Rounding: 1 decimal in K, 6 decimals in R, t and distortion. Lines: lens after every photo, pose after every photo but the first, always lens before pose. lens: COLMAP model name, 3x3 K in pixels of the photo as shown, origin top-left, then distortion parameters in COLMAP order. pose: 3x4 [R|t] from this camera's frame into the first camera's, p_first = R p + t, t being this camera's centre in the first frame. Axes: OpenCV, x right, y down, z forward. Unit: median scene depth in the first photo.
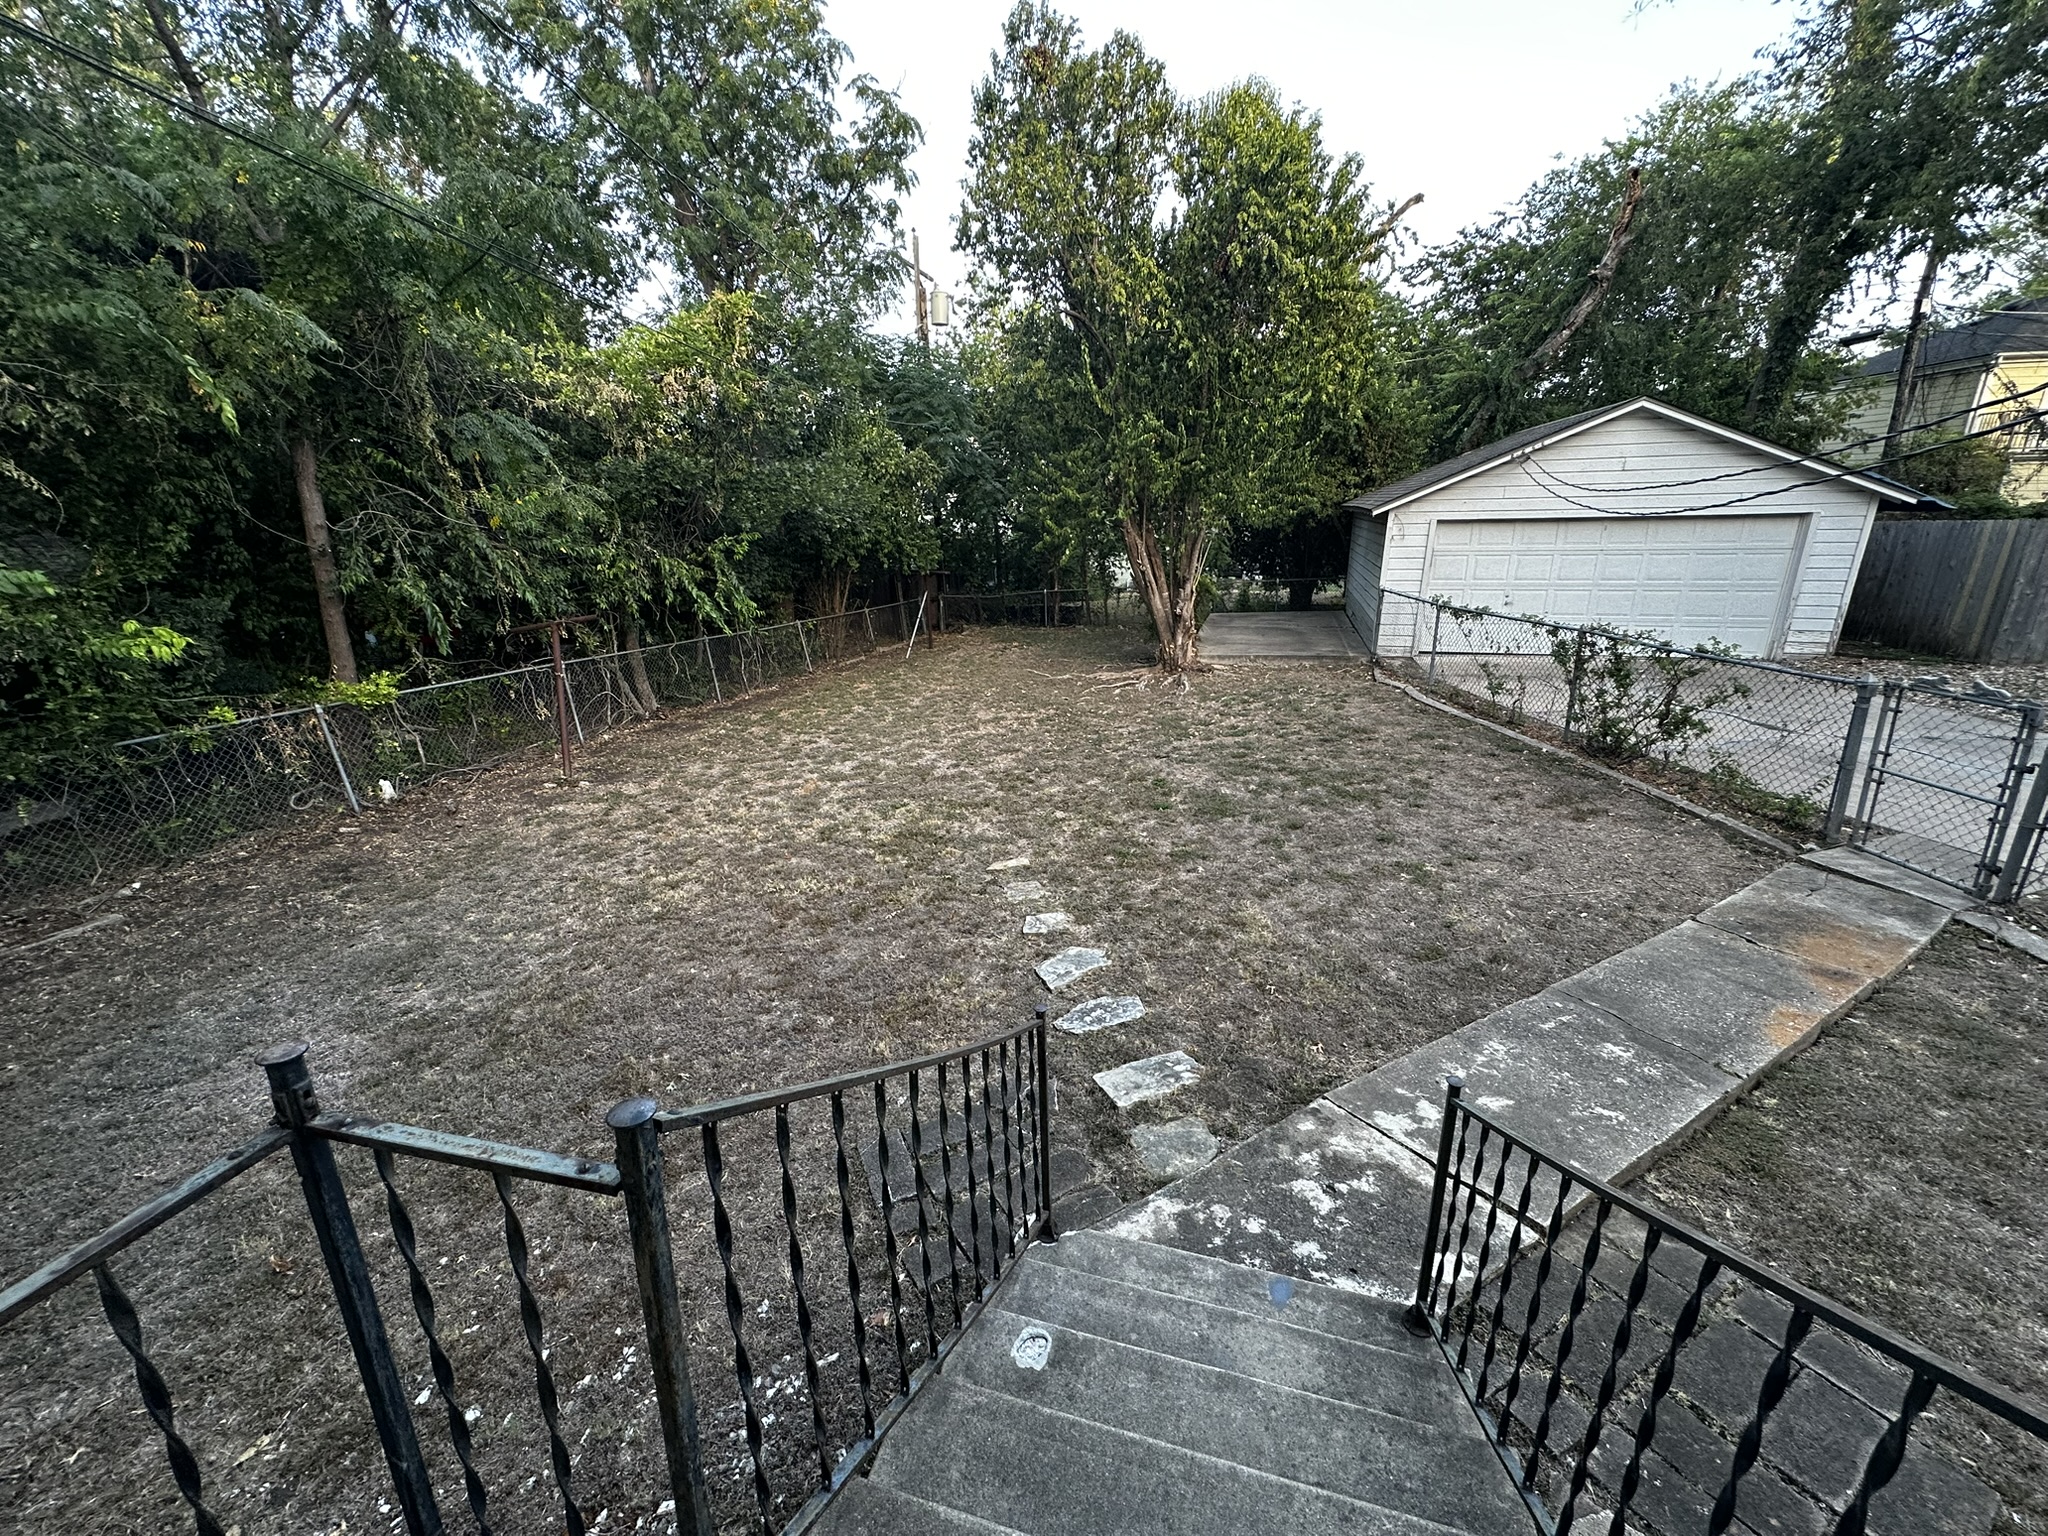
lens RADIAL K [[826.6, 0, 1018.5], [0, 826.6, 761.8], [0, 0, 1]] dist [-0.000445, -0.000013]
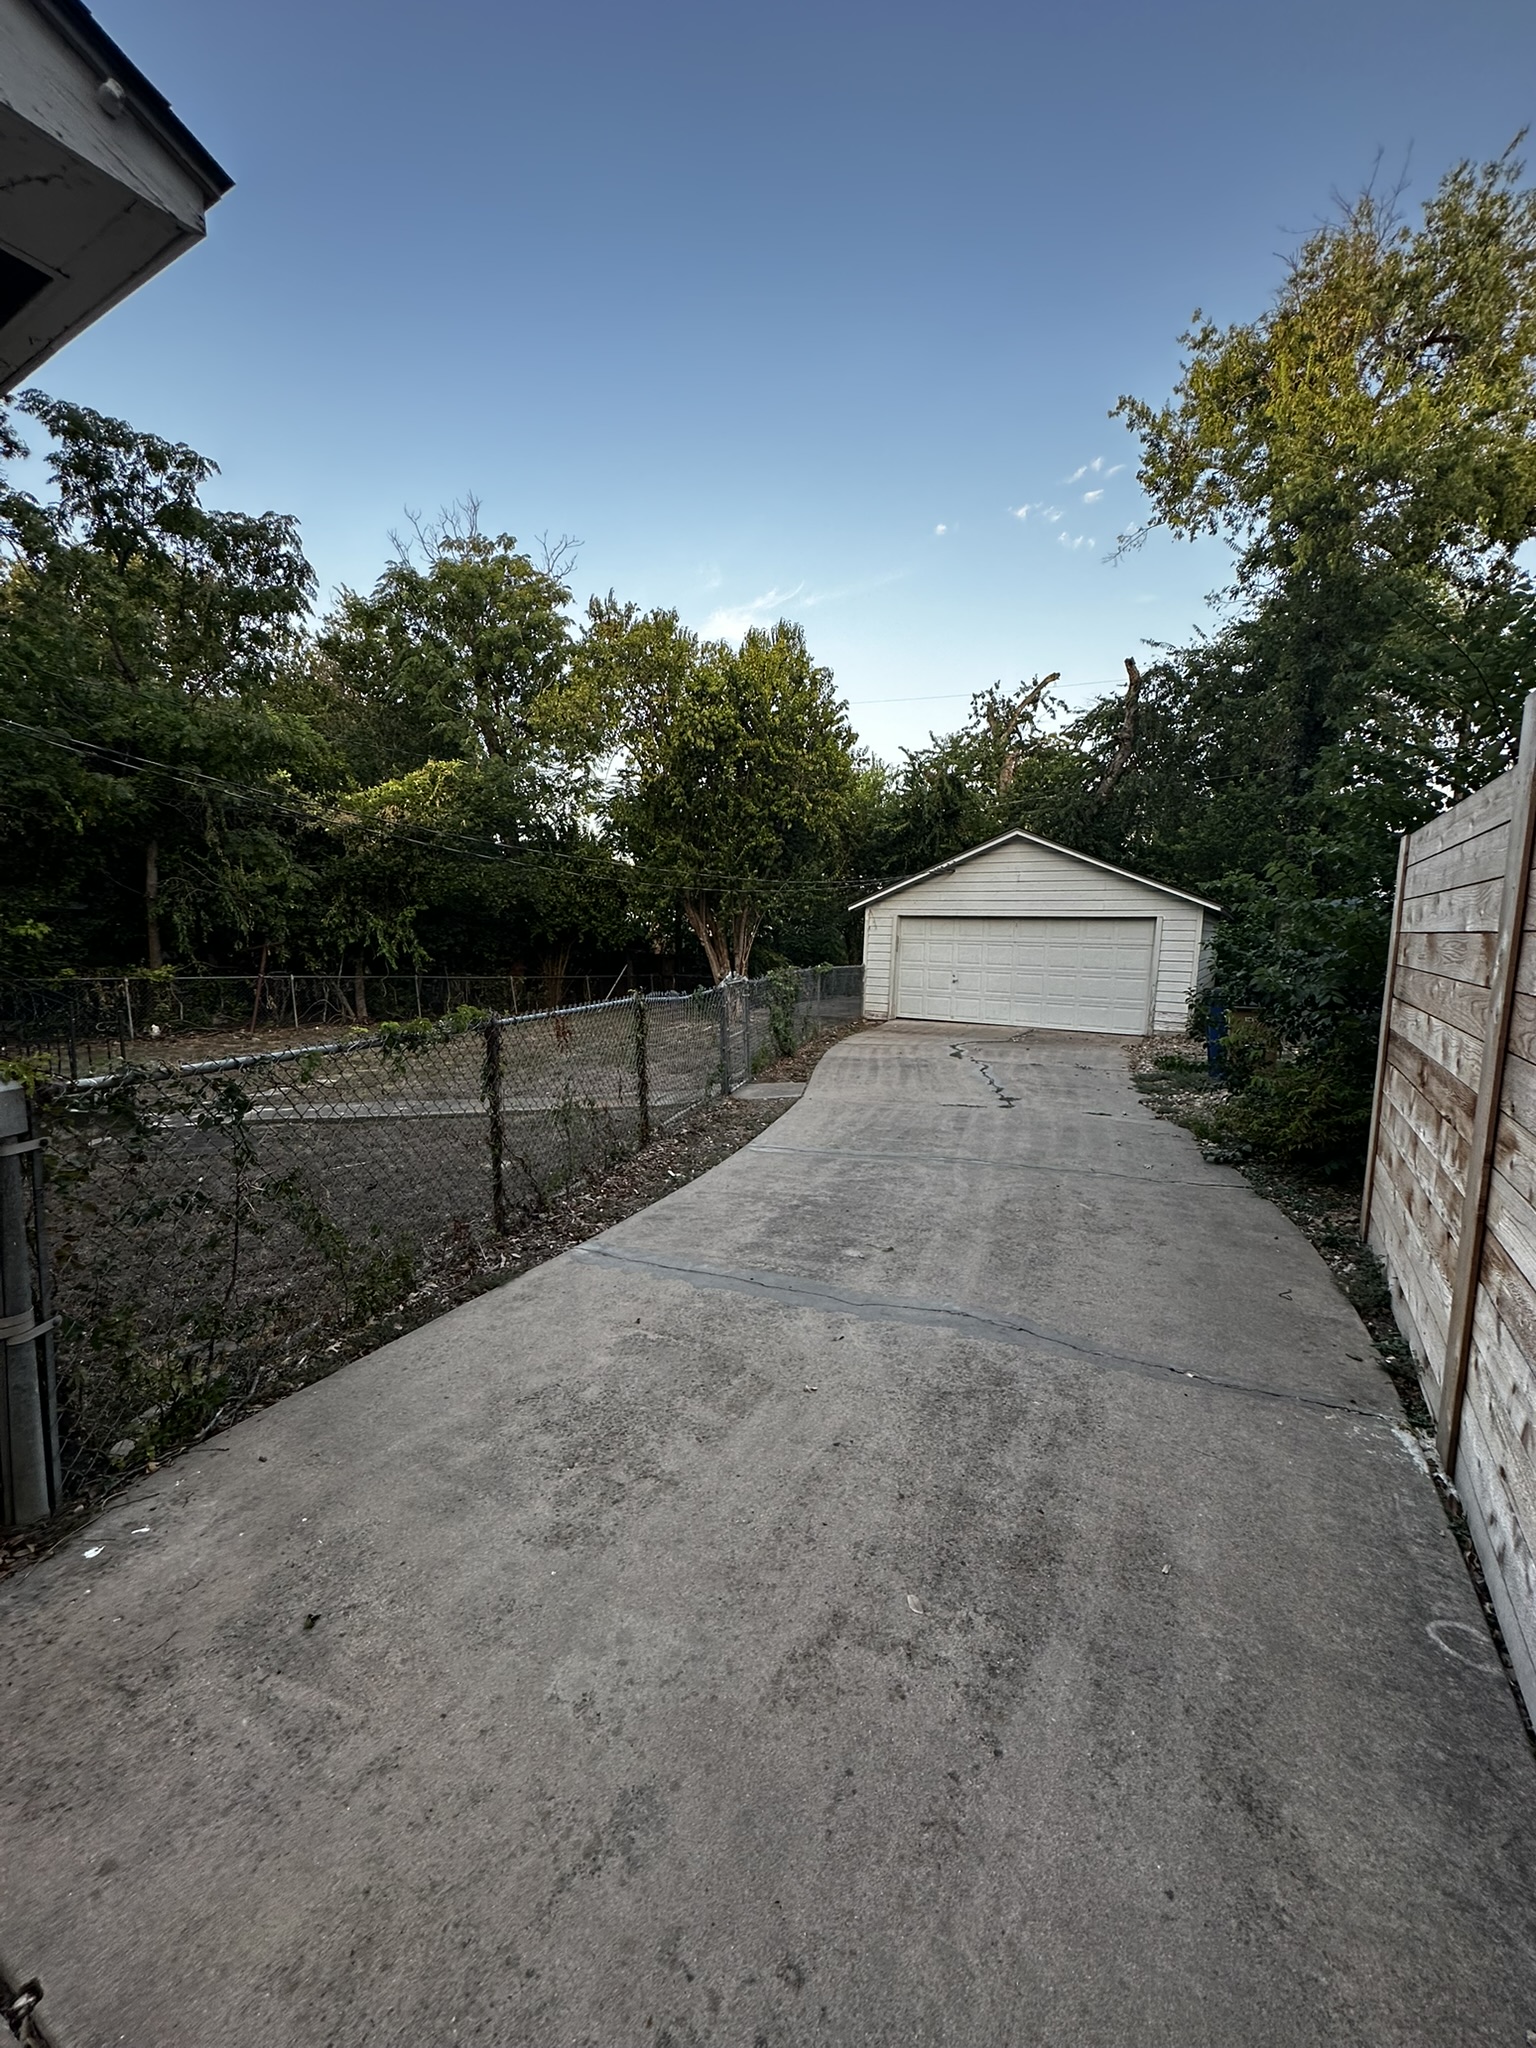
lens RADIAL K [[826.6, 0, 771.0], [0, 826.6, 1022.9], [0, 0, 1]] dist [-0.000445, -0.000013]
pose [[0.967655, 0.068620, -0.242765, 0.744605], [-0.111356, 0.979656, -0.166953, 0.133138], [0.226370, 0.188587, 0.955611, -0.308543]]
